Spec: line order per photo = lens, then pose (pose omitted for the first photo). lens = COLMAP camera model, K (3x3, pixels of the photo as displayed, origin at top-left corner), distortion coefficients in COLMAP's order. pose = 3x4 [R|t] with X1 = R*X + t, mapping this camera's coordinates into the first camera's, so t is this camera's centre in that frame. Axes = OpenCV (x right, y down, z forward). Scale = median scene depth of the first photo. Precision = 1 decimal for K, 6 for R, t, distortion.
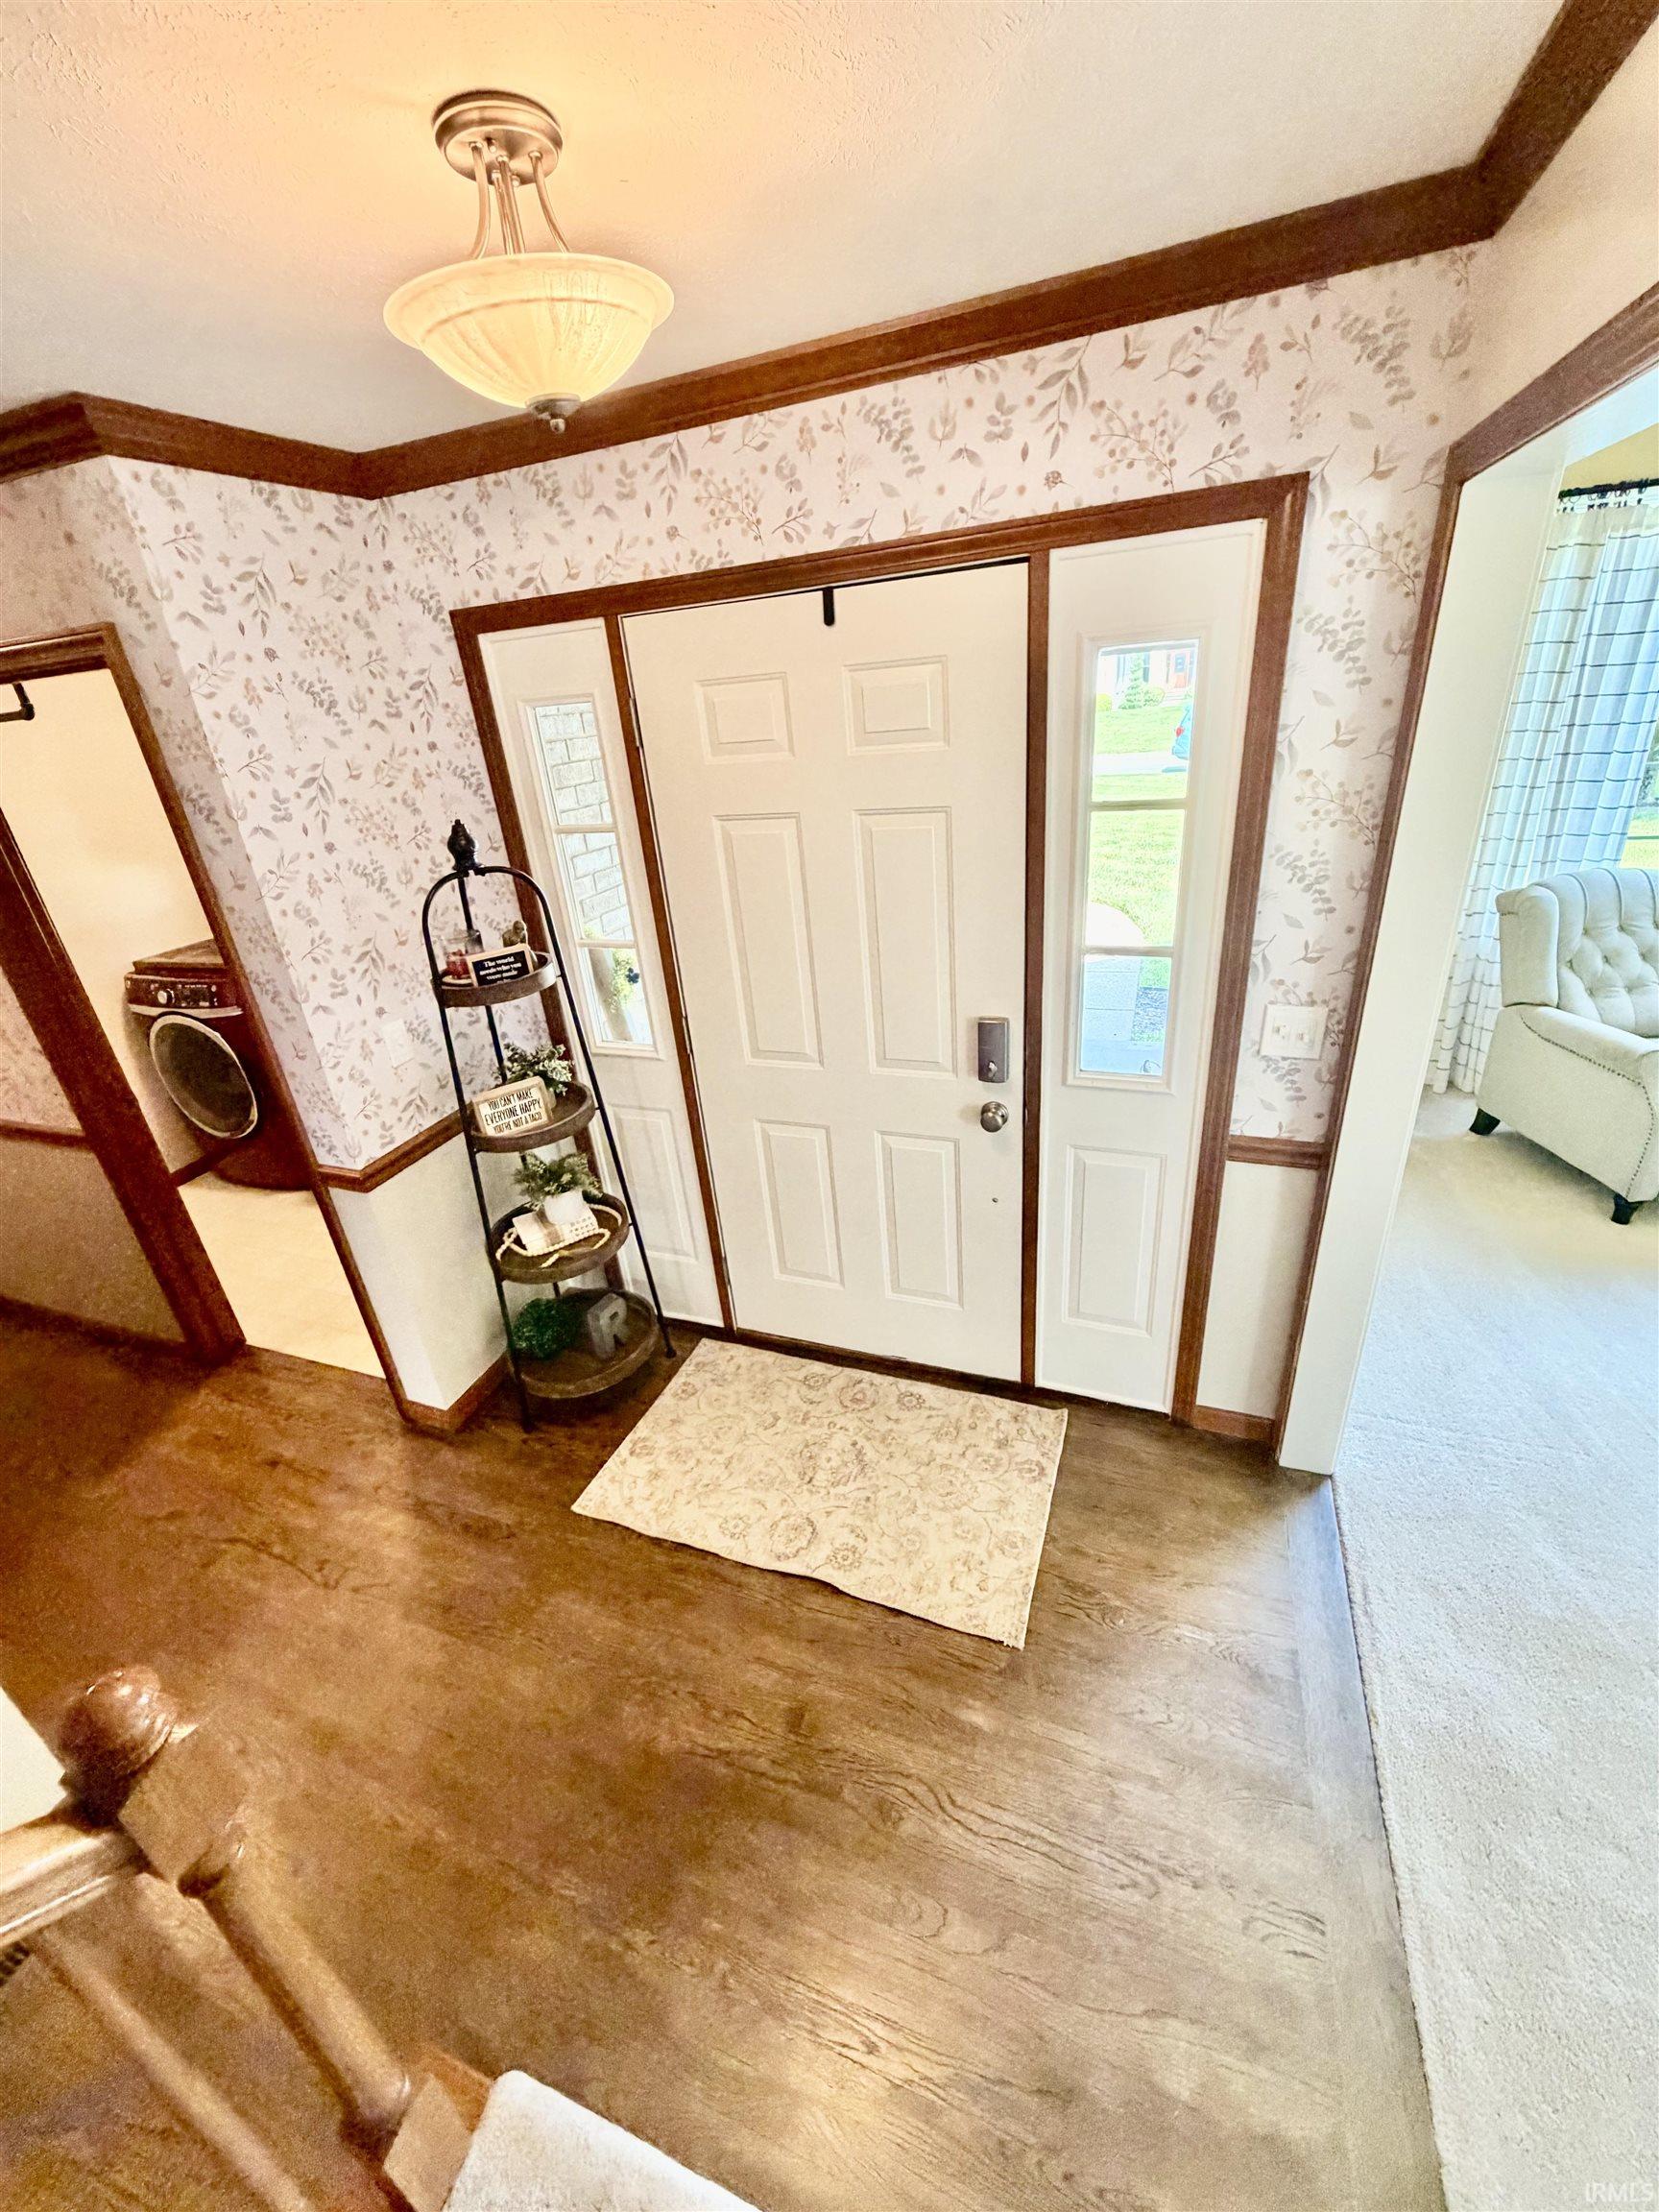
lens RADIAL K [[879.4, 0, 828.4], [0, 879.4, 1108.4], [0, 0, 1]] dist [-0.000842, 0.000424]
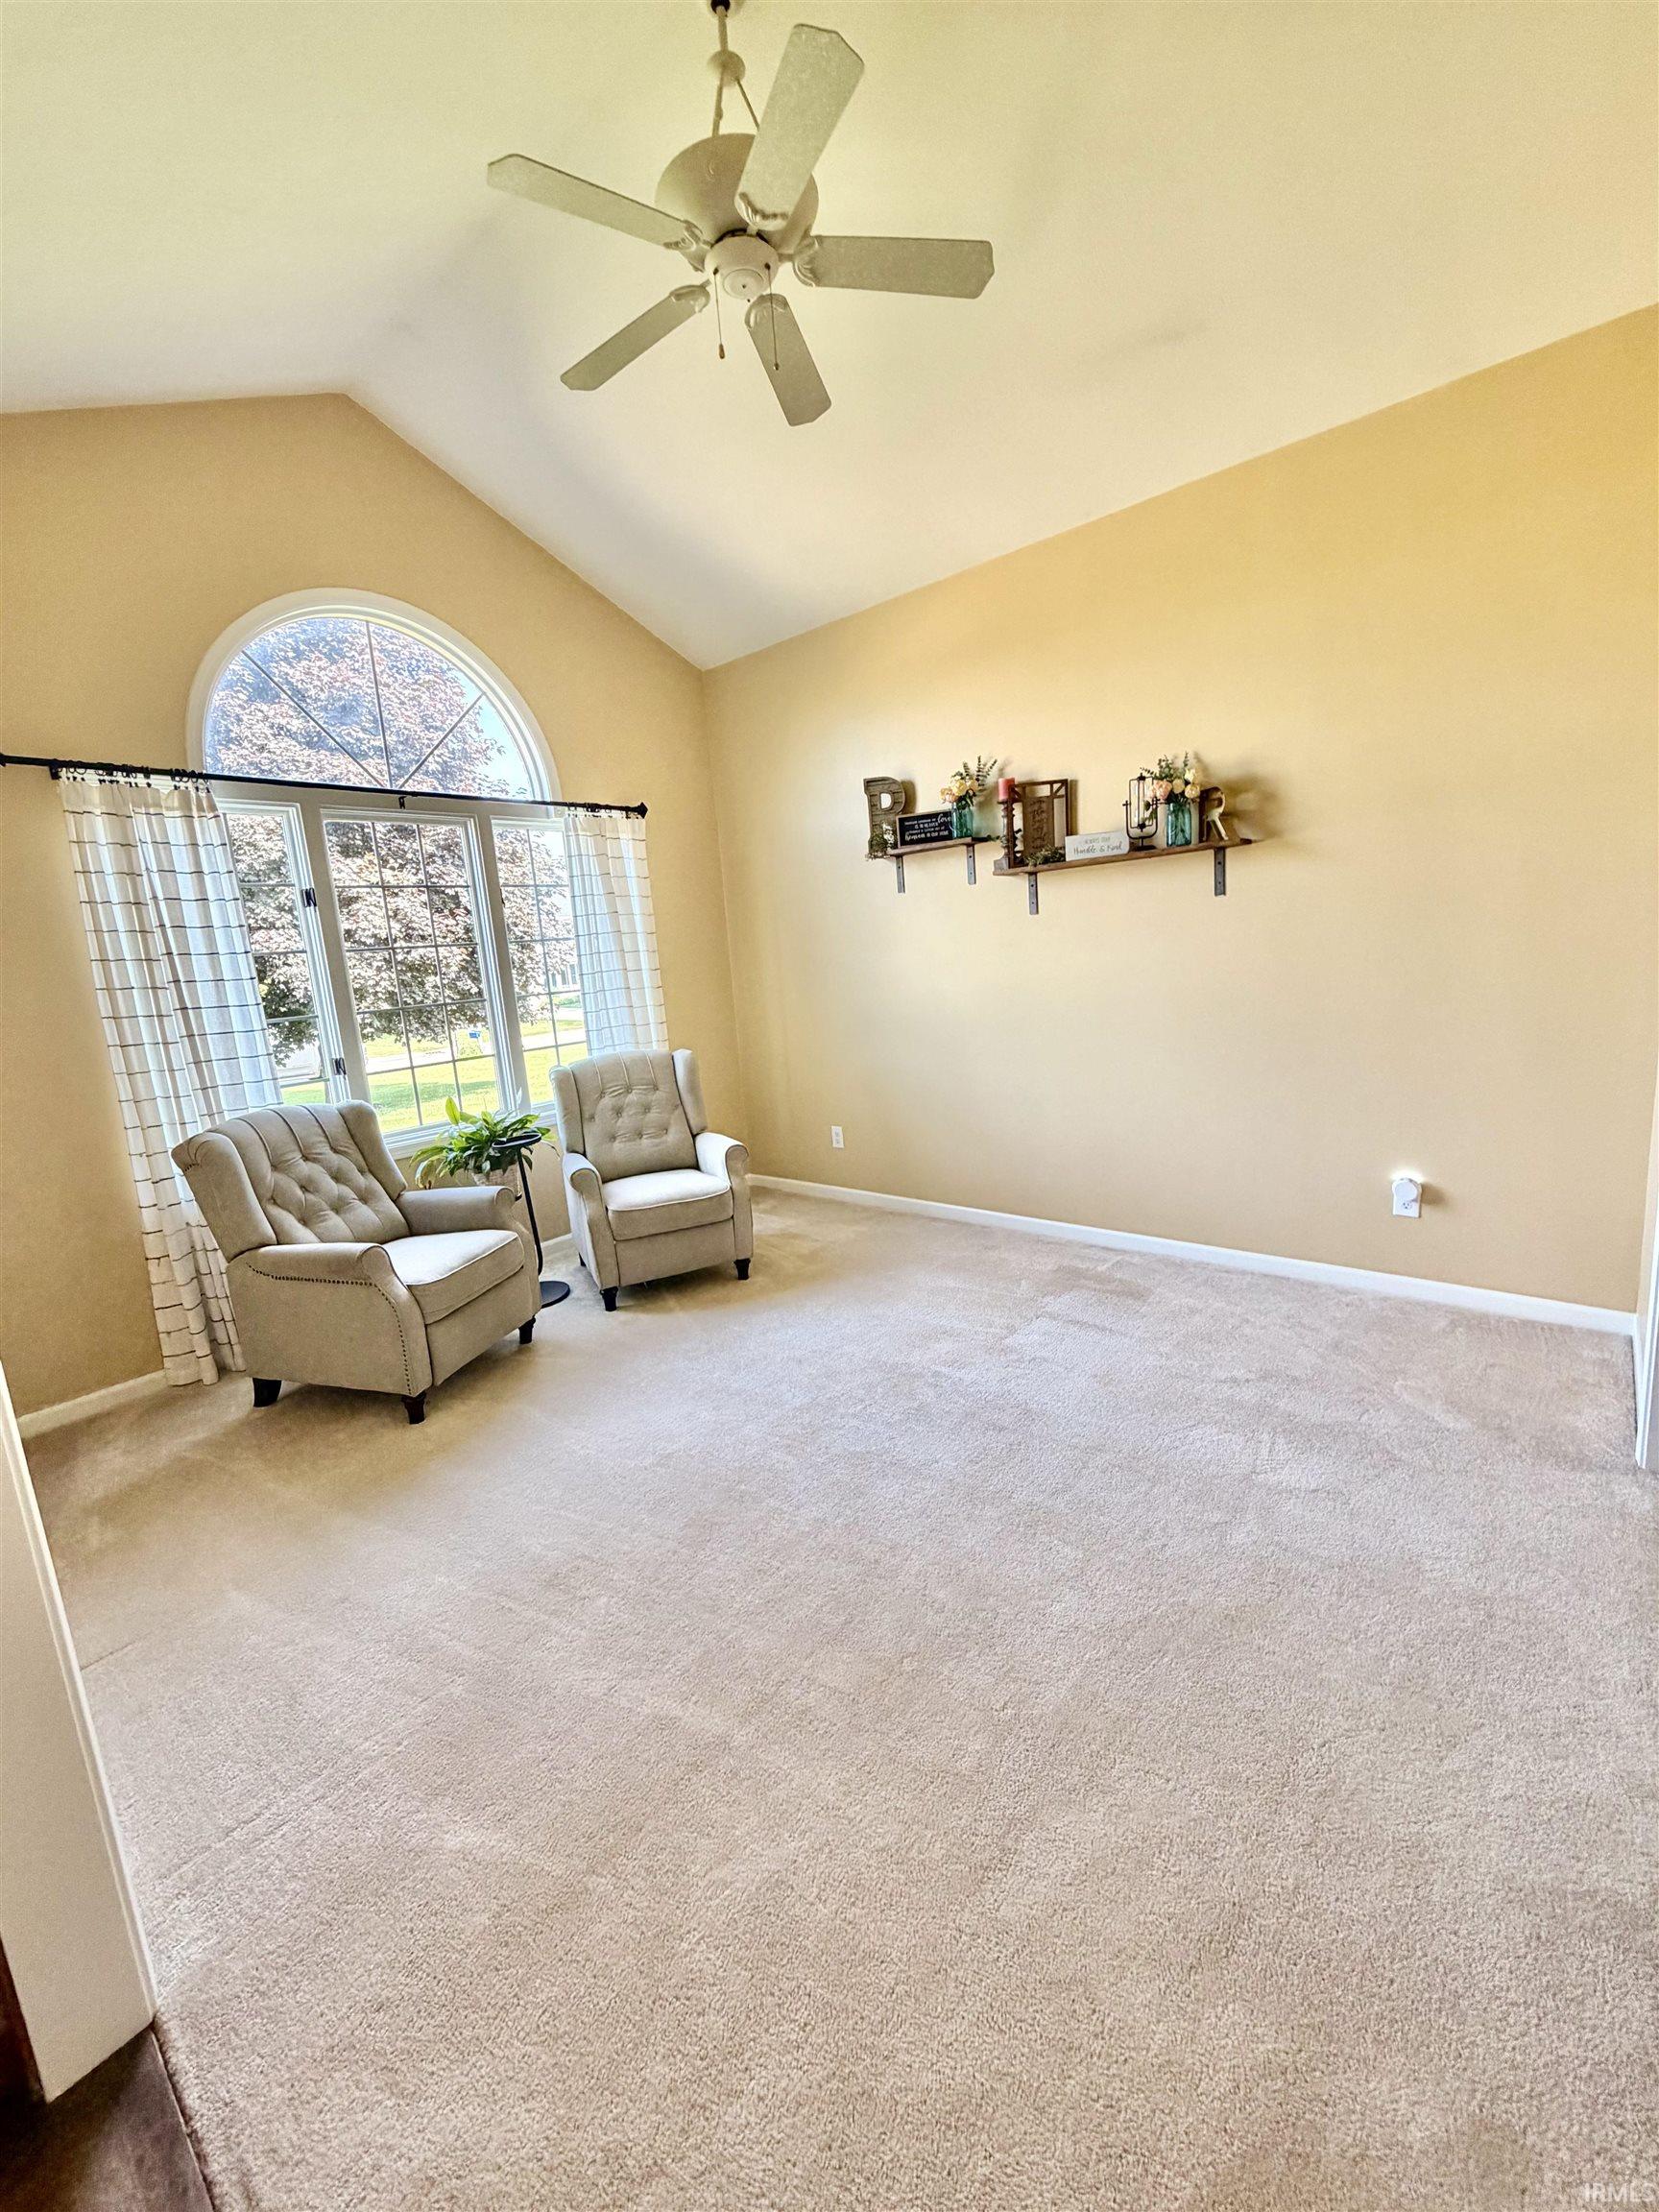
lens RADIAL K [[879.4, 0, 825.6], [0, 879.4, 1110.0], [0, 0, 1]] dist [-0.000842, 0.000424]
pose [[0.353517, -0.101797, 0.929873, 0.188948], [0.447041, 0.891583, -0.072350, 0.093397], [-0.821694, 0.441268, 0.360697, 0.124882]]
